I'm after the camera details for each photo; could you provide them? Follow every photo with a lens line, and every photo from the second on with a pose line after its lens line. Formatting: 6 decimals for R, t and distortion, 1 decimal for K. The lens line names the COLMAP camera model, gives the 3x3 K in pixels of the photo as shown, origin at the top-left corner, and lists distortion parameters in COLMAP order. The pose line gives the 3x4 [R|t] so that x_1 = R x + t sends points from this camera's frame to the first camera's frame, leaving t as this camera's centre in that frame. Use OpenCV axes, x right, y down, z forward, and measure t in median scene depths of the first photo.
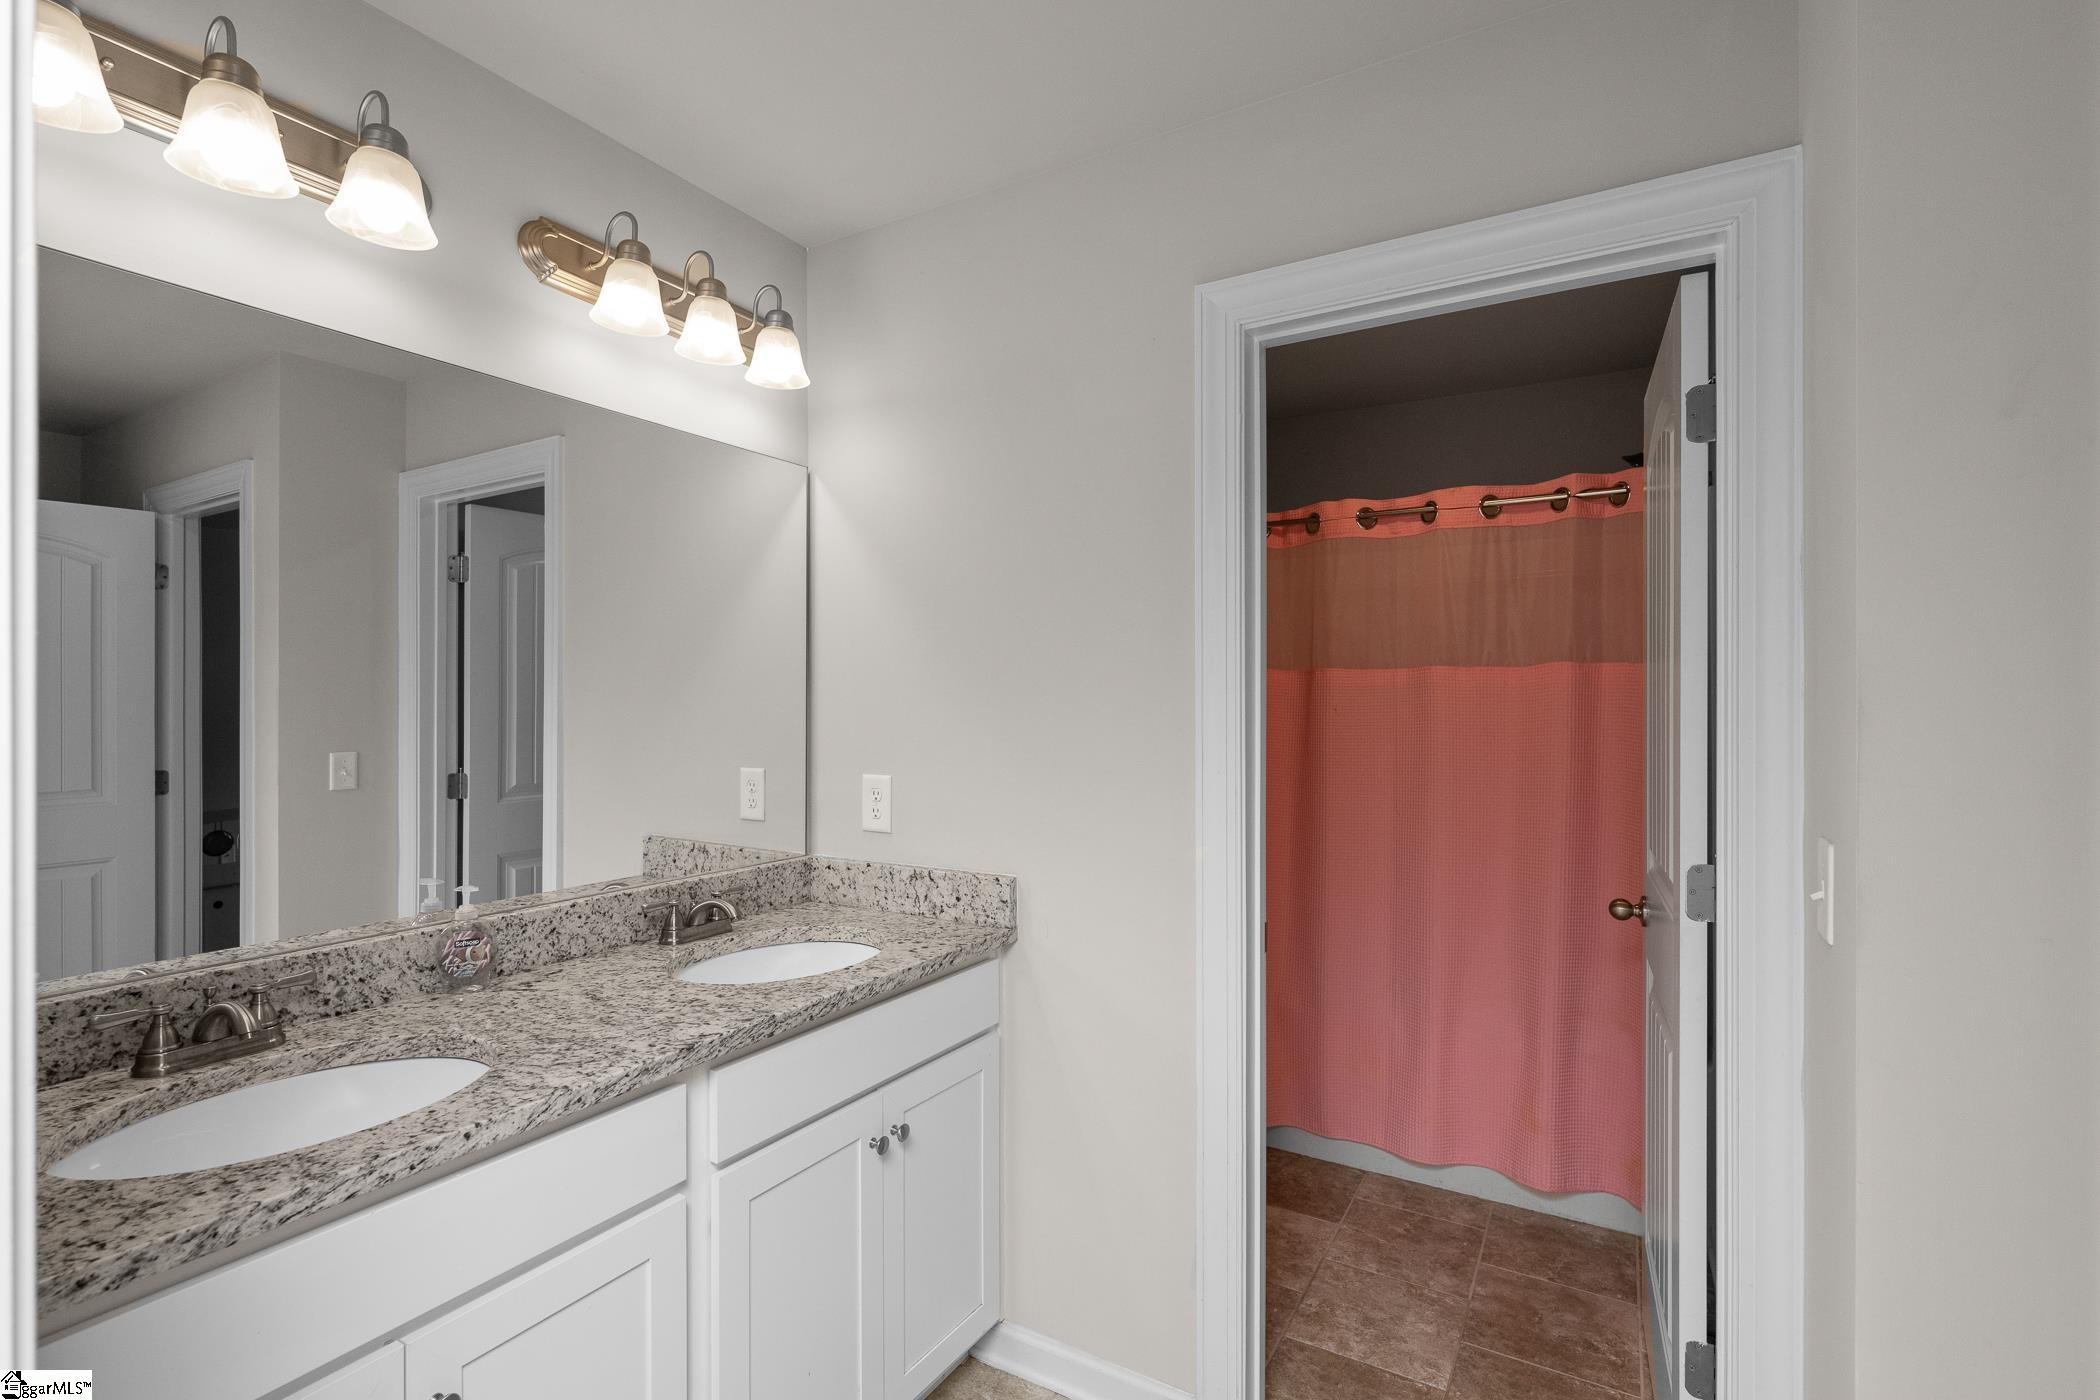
lens RADIAL K [[950.8, 0, 1049.7], [0, 950.8, 698.2], [0, 0, 1]] dist [-0.003495, -0.000019]
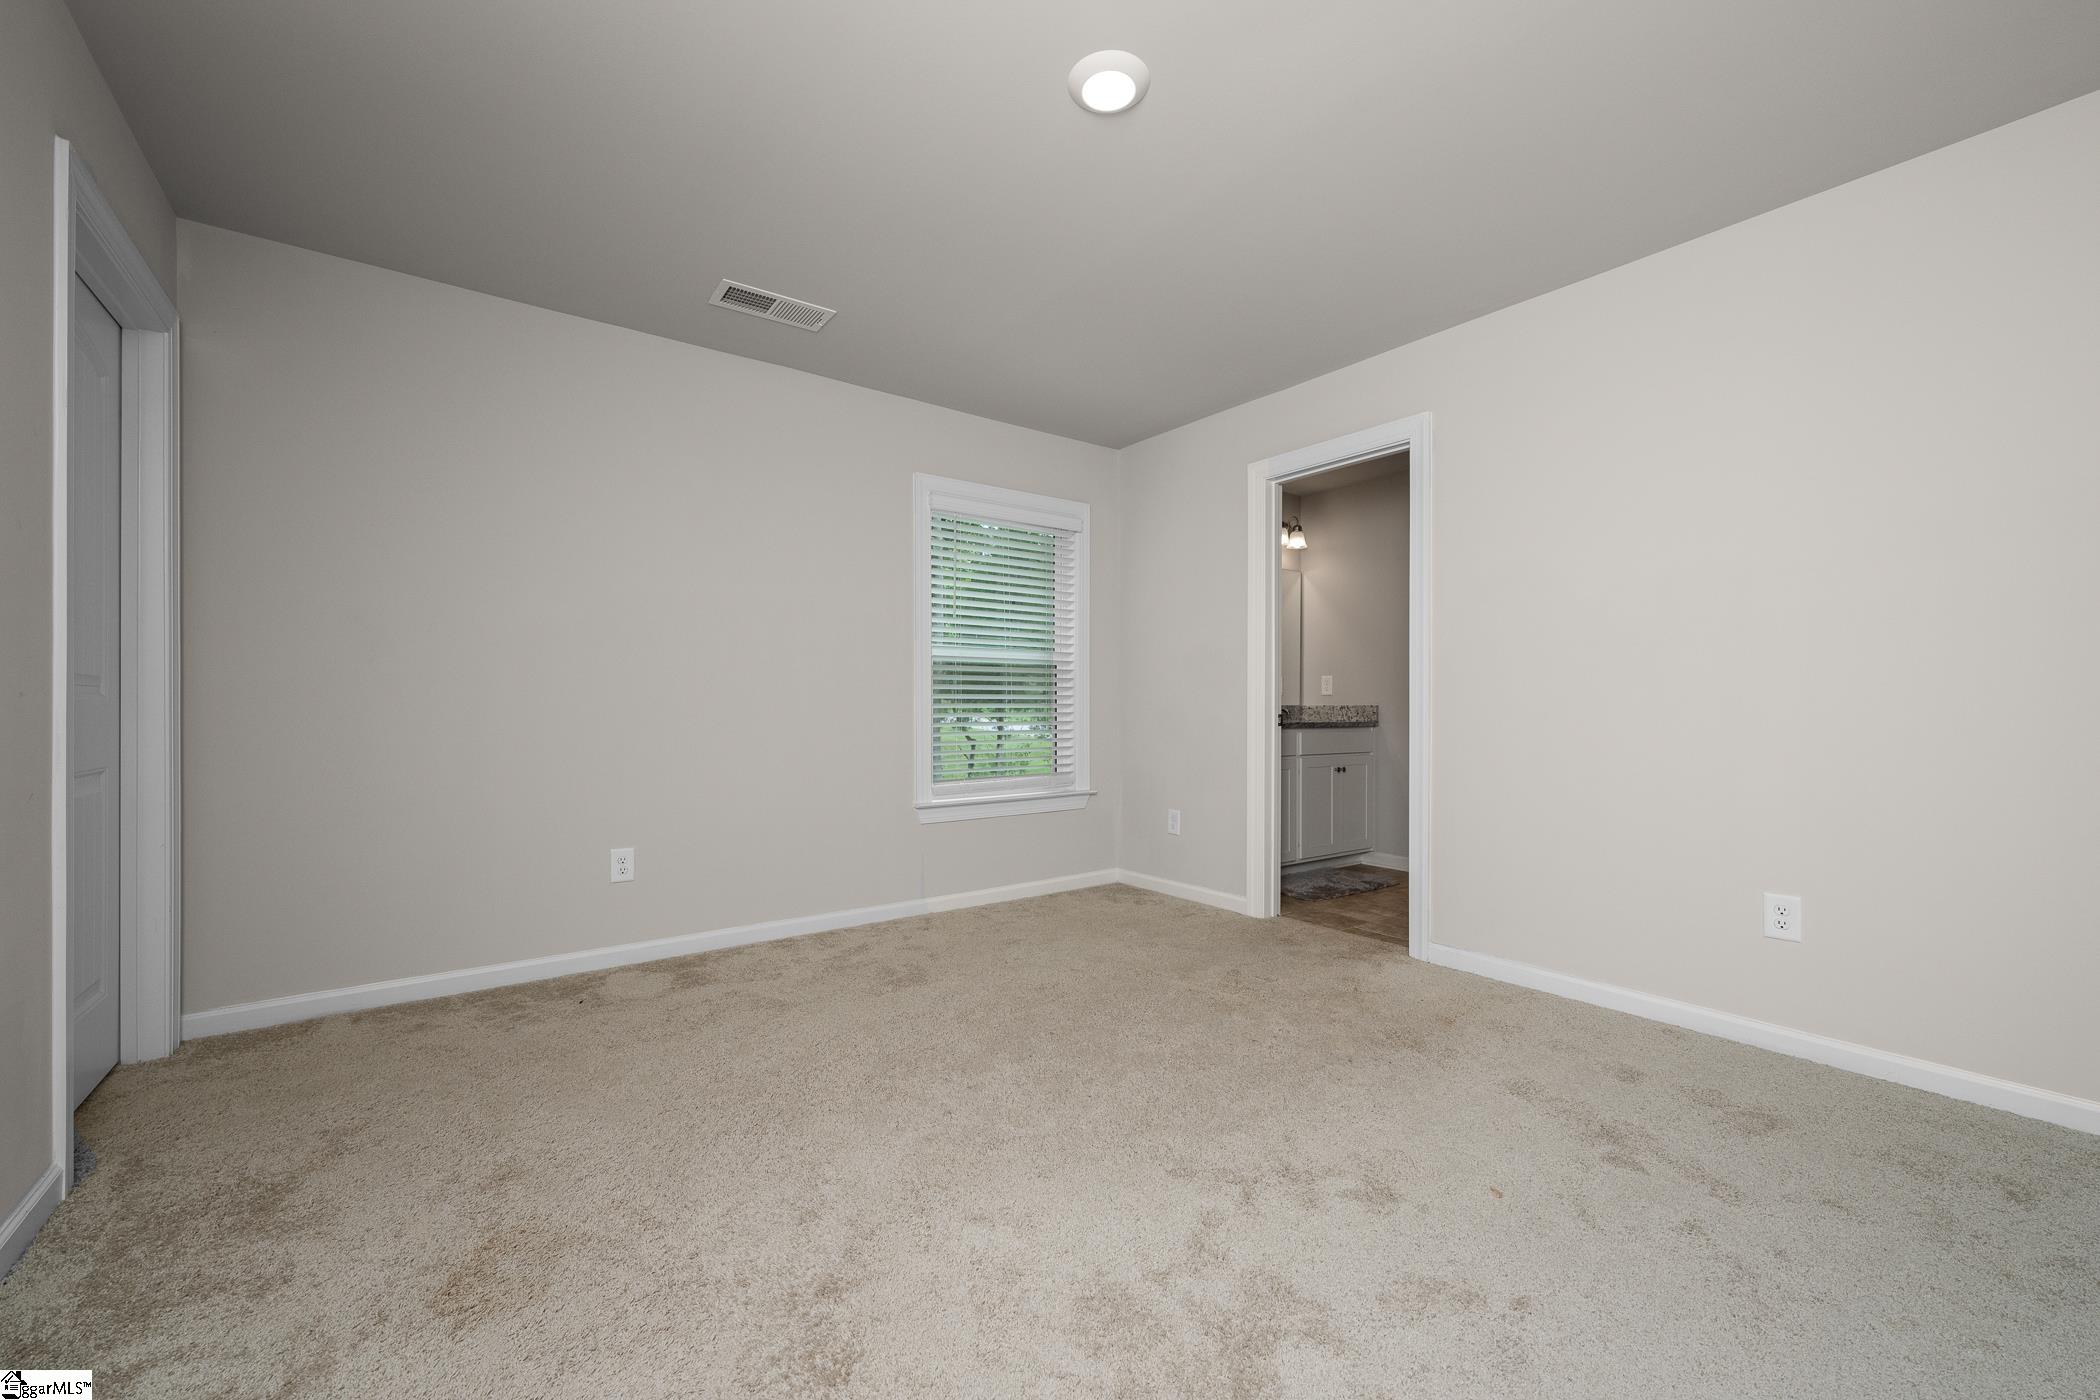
lens RADIAL K [[859.4, 0, 1042.9], [0, 859.4, 700.4], [0, 0, 1]] dist [-0.003750, 0.000267]
pose [[0.922407, -0.001071, -0.386219, 0.034440], [-0.001362, 0.999981, -0.006025, 0.180795], [0.386218, 0.006084, 0.922388, -1.852080]]
